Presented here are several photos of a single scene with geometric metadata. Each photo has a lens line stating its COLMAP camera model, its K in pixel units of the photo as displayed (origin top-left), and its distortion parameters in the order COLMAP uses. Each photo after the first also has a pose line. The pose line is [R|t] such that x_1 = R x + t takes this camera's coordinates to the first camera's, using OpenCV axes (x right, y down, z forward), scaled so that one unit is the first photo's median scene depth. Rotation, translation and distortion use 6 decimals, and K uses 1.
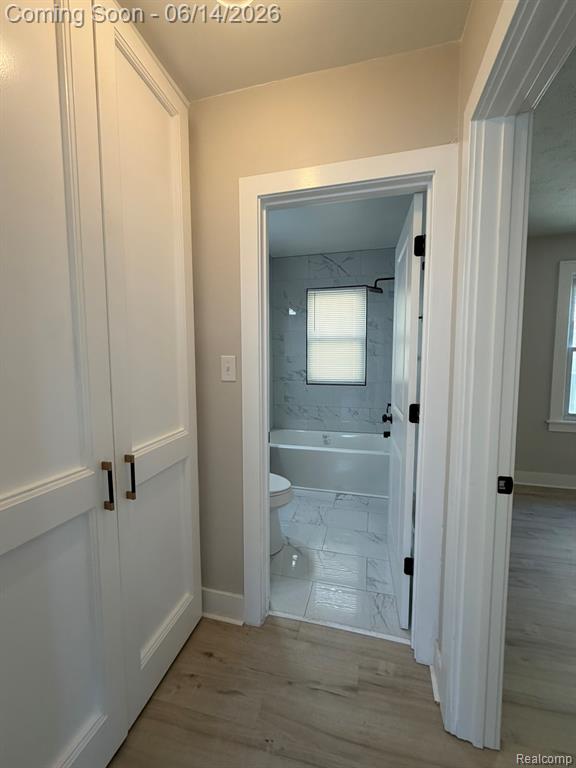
lens RADIAL K [[309.8, 0, 288.0], [0, 309.8, 384.0], [0, 0, 1]] dist [0.001282, 0.000171]
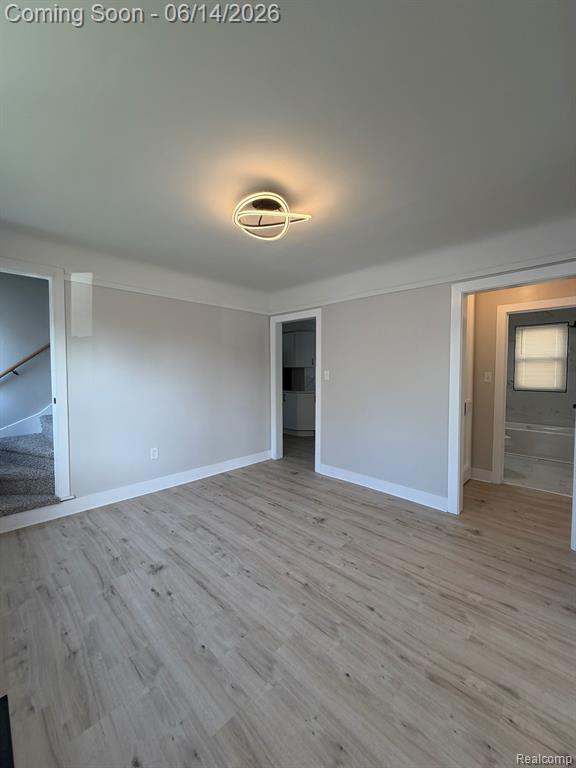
lens RADIAL K [[309.8, 0, 288.0], [0, 309.8, 384.0], [0, 0, 1]] dist [0.001282, 0.000171]
pose [[0.869076, 0.021683, -0.494203, -0.334176], [-0.041798, 0.998685, -0.029686, 0.136650], [0.492909, 0.046456, 0.868840, -1.866245]]
